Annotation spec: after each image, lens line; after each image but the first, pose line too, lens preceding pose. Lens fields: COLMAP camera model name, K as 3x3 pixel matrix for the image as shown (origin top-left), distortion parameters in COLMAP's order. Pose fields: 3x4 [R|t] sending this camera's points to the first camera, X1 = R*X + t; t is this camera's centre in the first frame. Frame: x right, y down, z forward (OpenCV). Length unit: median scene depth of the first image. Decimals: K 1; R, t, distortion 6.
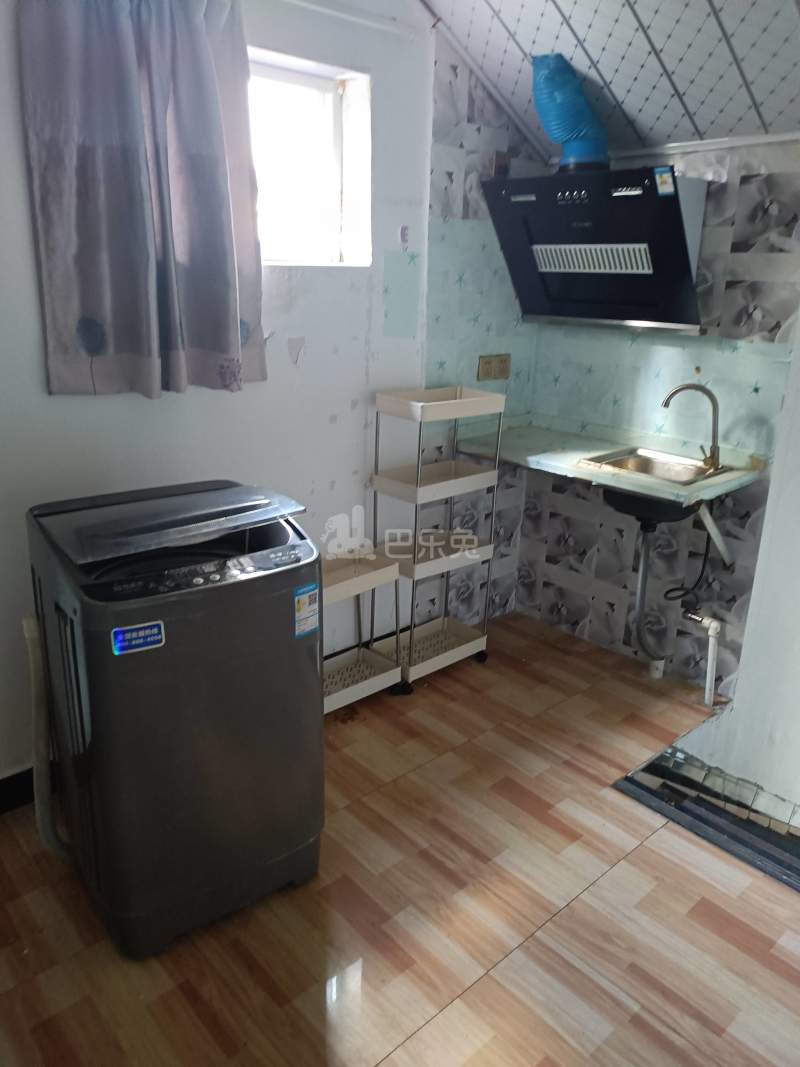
lens RADIAL K [[781.8, 0, 403.3], [0, 781.8, 515.8], [0, 0, 1]] dist [0.043454, -0.048664]
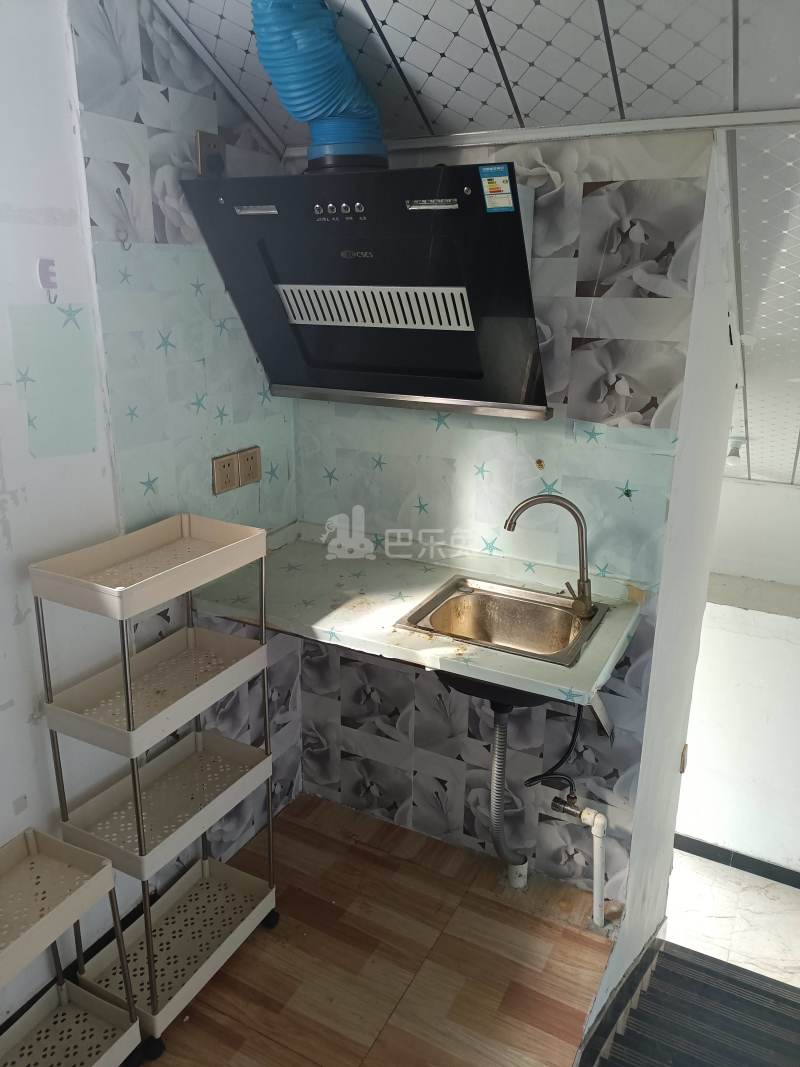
lens RADIAL K [[781.8, 0, 403.3], [0, 781.8, 515.8], [0, 0, 1]] dist [0.043454, -0.048664]
pose [[0.939217, -0.115198, 0.323419, 0.034603], [0.115998, 0.993106, 0.016874, -0.161649], [-0.323133, 0.021668, 0.946105, 0.381577]]
